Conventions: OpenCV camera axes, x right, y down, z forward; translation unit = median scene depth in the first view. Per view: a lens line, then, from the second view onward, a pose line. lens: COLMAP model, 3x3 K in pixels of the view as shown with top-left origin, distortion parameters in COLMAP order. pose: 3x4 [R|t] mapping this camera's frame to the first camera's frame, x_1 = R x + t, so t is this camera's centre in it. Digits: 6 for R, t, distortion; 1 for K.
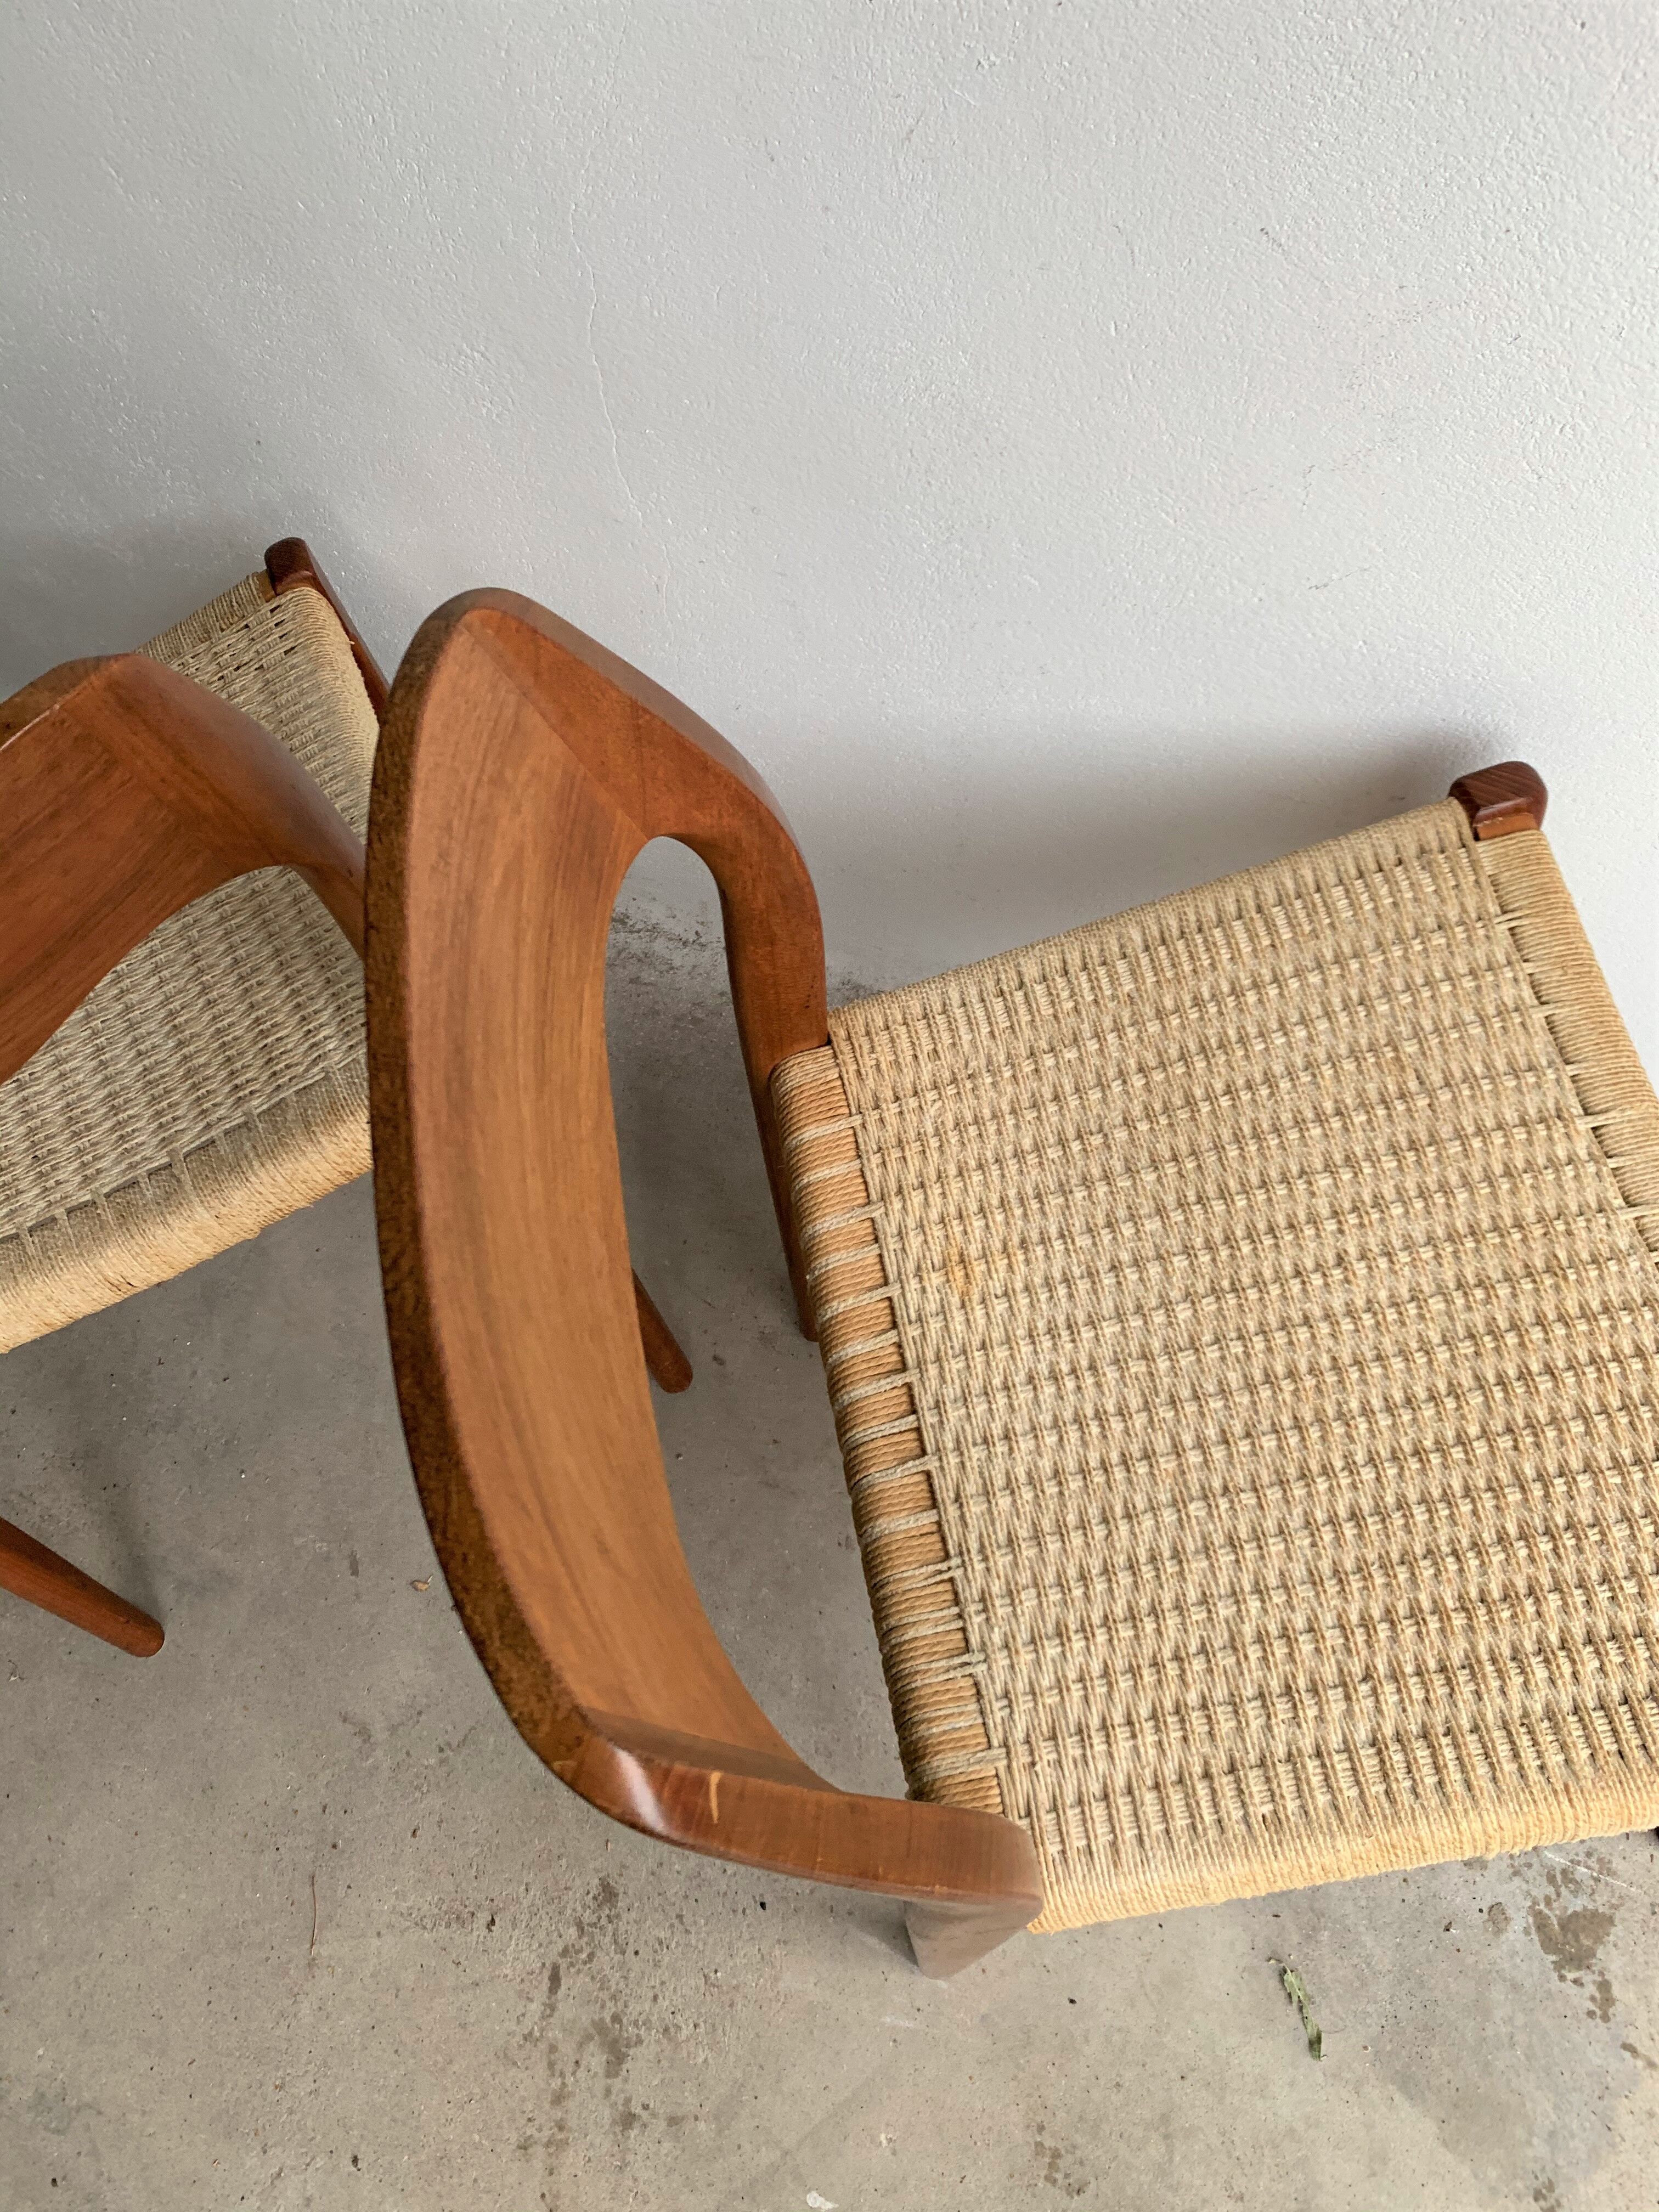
lens RADIAL K [[1653.1, 0, 821.3], [0, 1653.1, 1074.5], [0, 0, 1]] dist [-0.003894, -0.001648]
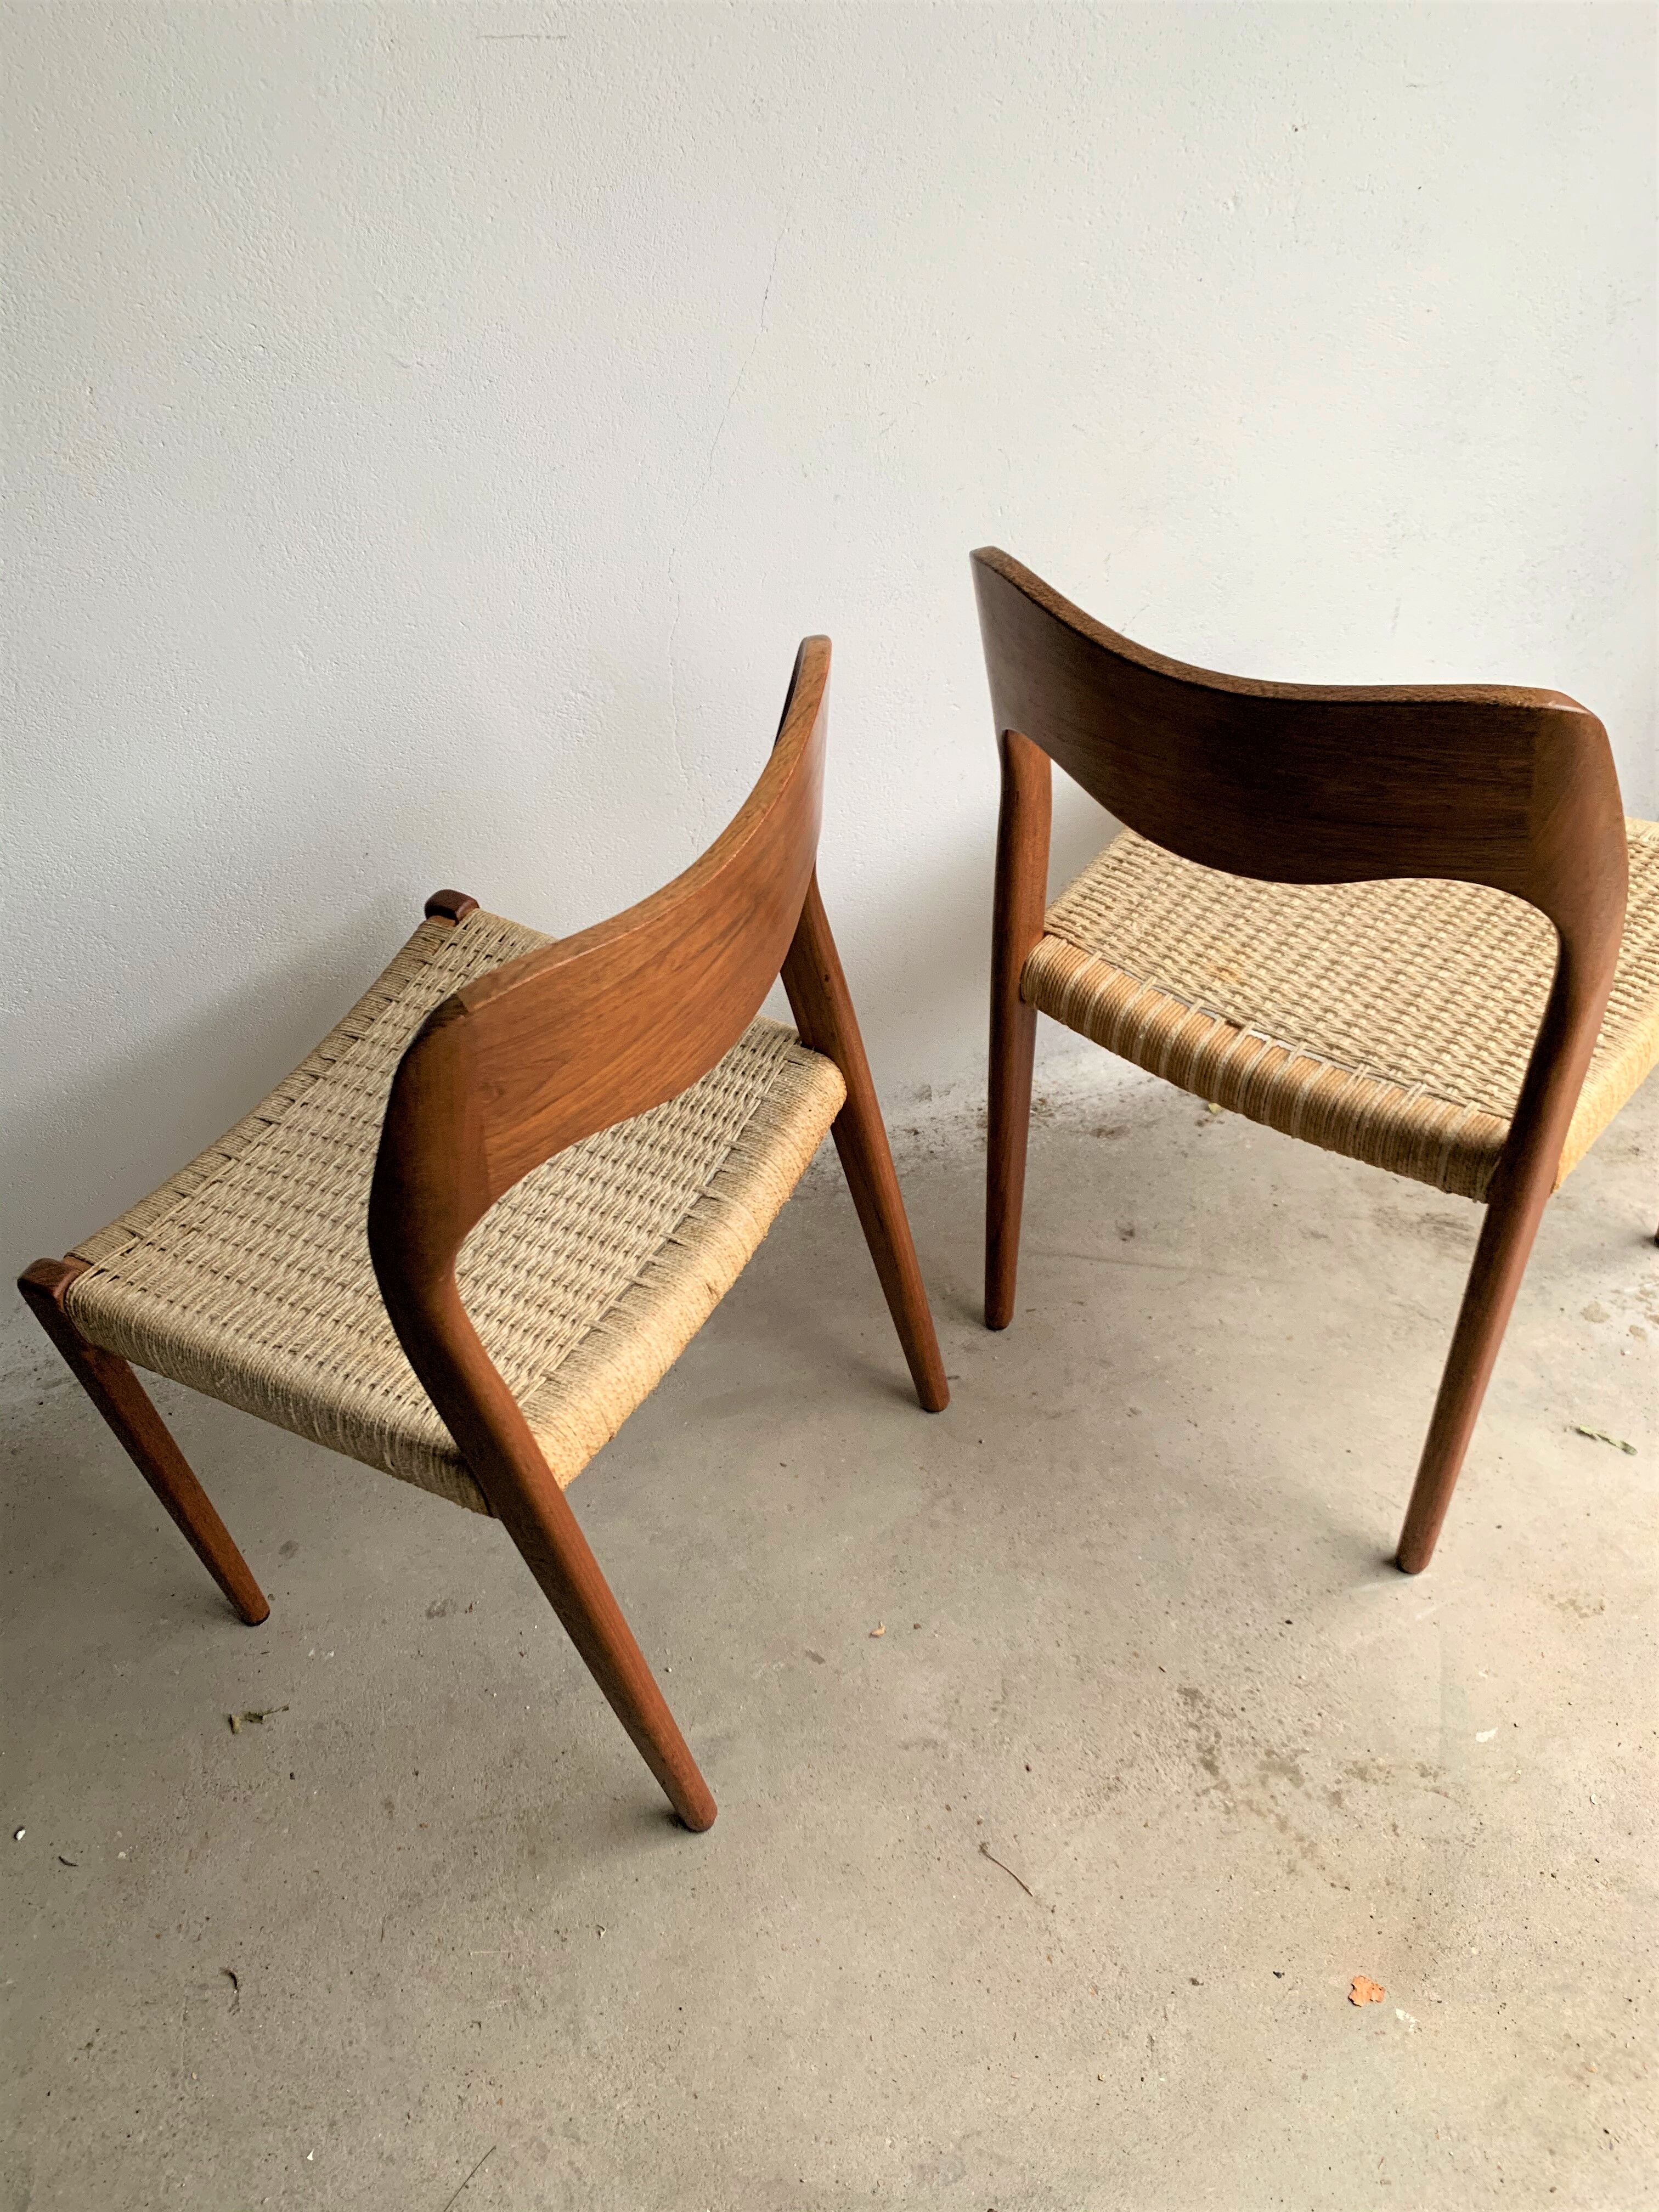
lens RADIAL K [[1658.4, 0, 812.8], [0, 1658.4, 1103.9], [0, 0, 1]] dist [-0.002951, 0.002932]
pose [[0.801851, -0.355714, 0.480108, -0.819214], [0.518248, 0.813952, -0.262491, 0.339177], [-0.297413, 0.459294, 0.837015, -0.130441]]
